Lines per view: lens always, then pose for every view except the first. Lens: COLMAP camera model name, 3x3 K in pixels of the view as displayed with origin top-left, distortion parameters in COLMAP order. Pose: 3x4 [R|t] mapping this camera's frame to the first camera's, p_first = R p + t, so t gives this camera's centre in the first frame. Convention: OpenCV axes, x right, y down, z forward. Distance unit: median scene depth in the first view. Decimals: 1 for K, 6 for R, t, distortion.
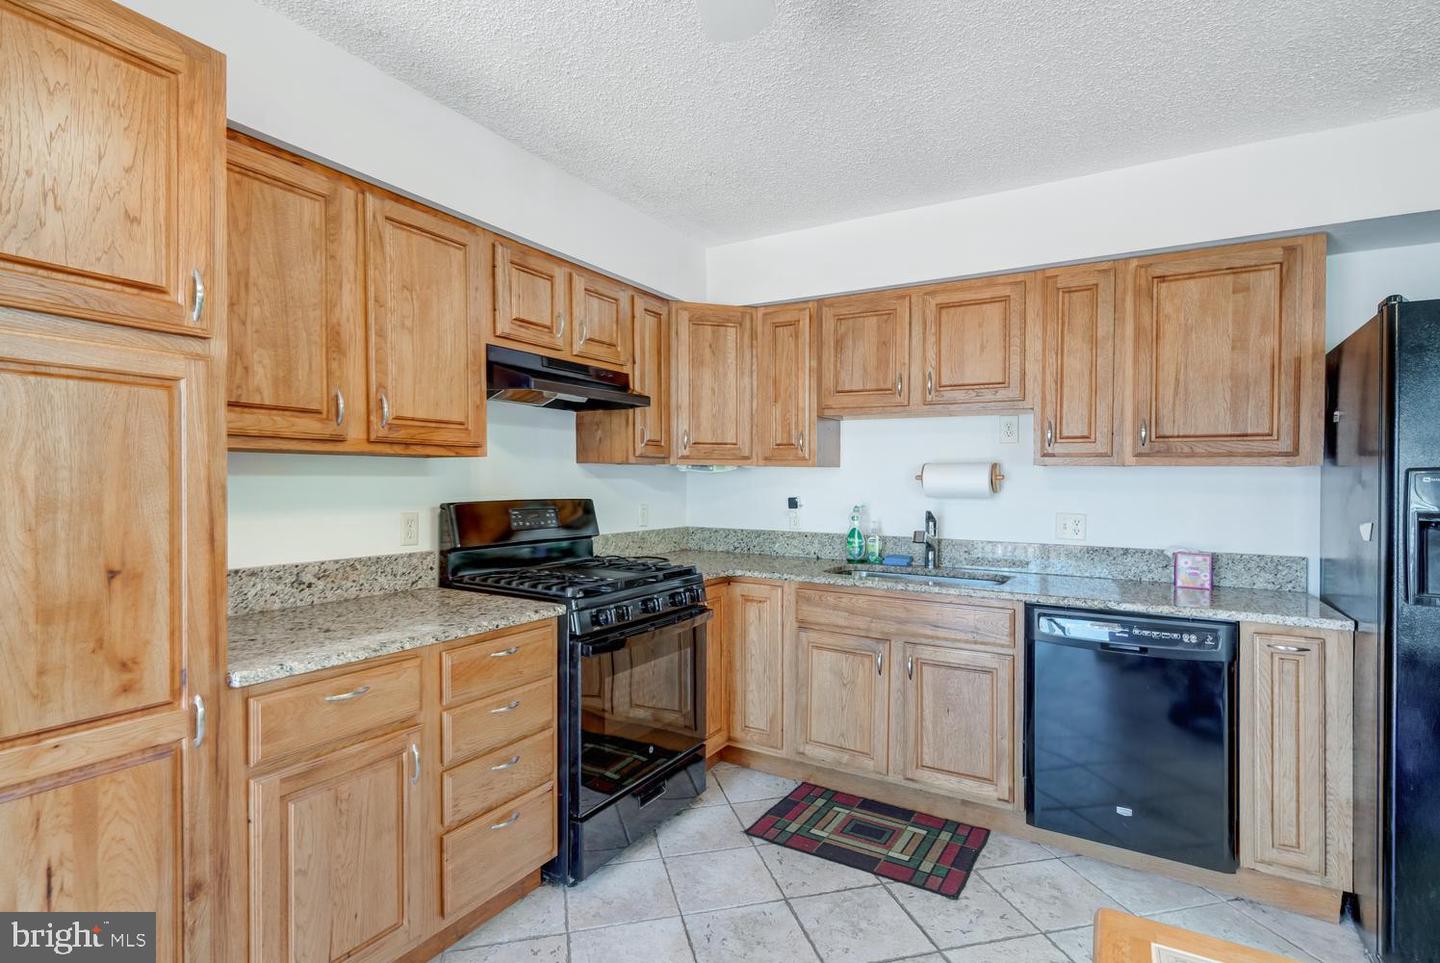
lens RADIAL K [[694.5, 0, 713.1], [0, 694.5, 488.0], [0, 0, 1]] dist [-0.000234, 0.000618]
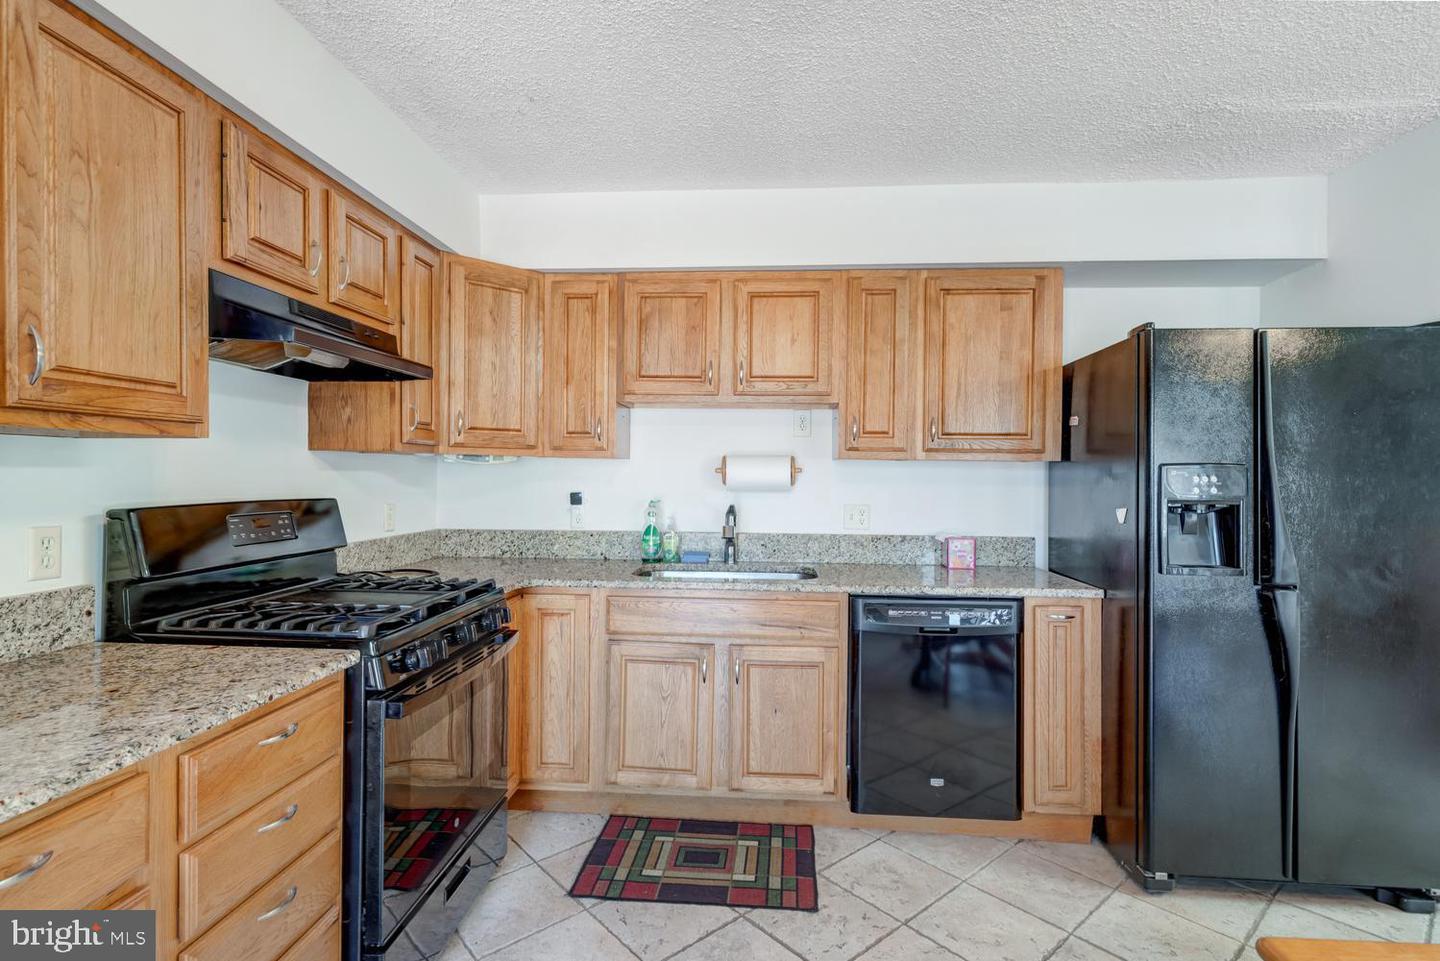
lens RADIAL K [[694.5, 0, 717.0], [0, 694.5, 473.1], [0, 0, 1]] dist [-0.000234, 0.000618]
pose [[0.893582, -0.000130, 0.448901, -0.187217], [0.004727, 0.999947, -0.009120, -0.003231], [-0.448876, 0.010272, 0.893535, 0.185528]]
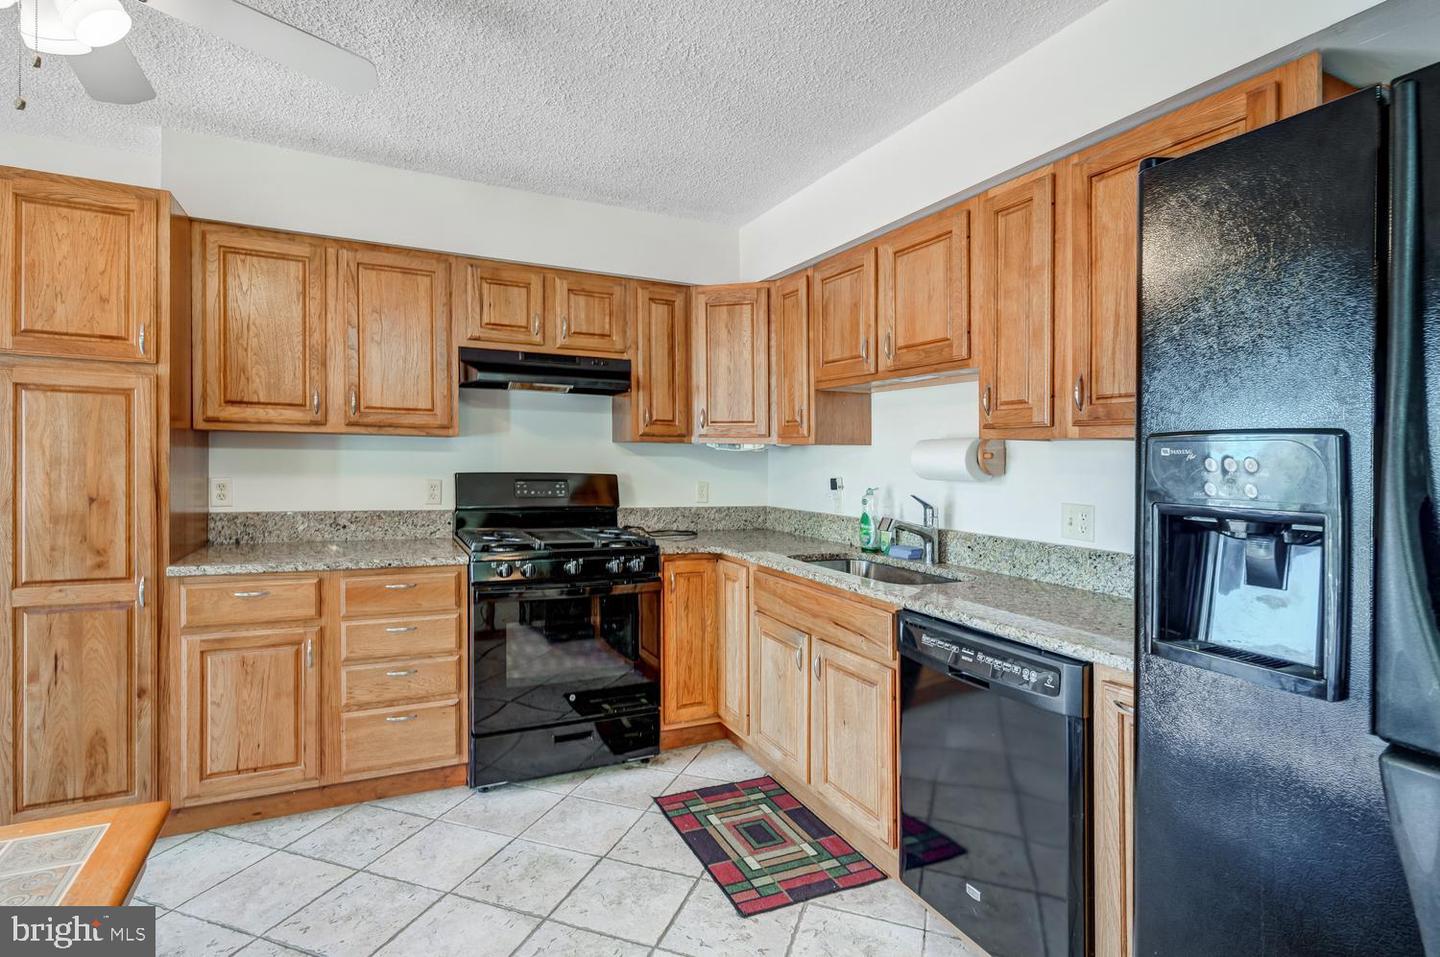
lens RADIAL K [[694.5, 0, 708.6], [0, 694.5, 469.1], [0, 0, 1]] dist [-0.000234, 0.000618]
pose [[0.833417, 0.014369, -0.552458, 0.742636], [-0.018139, 0.999835, -0.001360, 0.008632], [0.552347, 0.011154, 0.833540, 0.197452]]
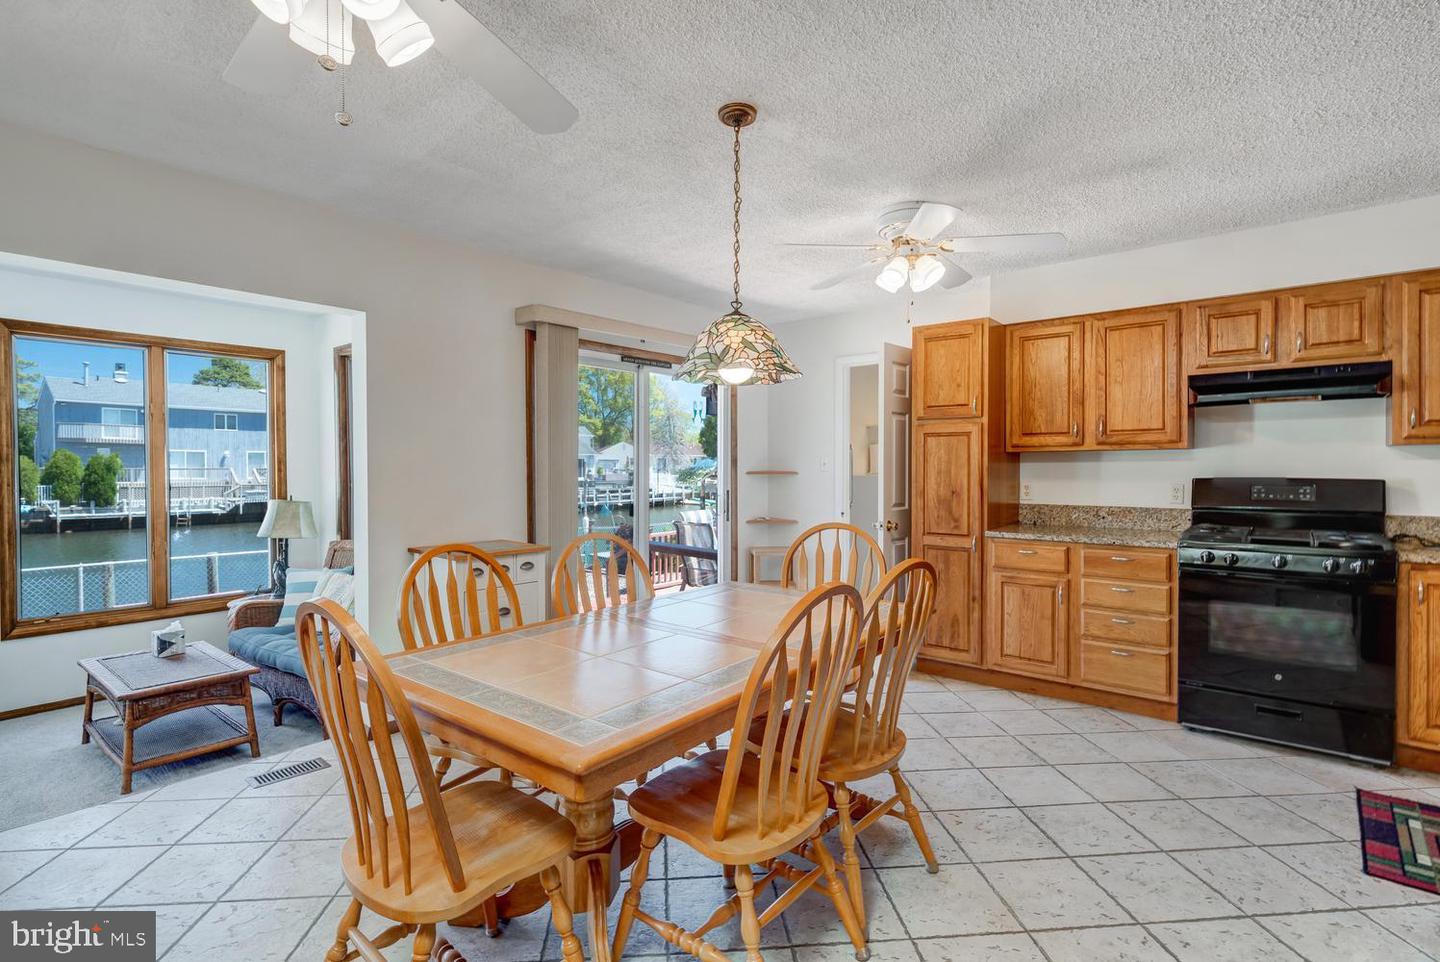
lens RADIAL K [[694.5, 0, 717.0], [0, 694.5, 496.6], [0, 0, 1]] dist [-0.000234, 0.000618]
pose [[-0.155814, 0.039979, -0.986977, 1.366873], [-0.006037, 0.999123, 0.041425, 0.005186], [0.987768, 0.012413, -0.155436, 0.198590]]
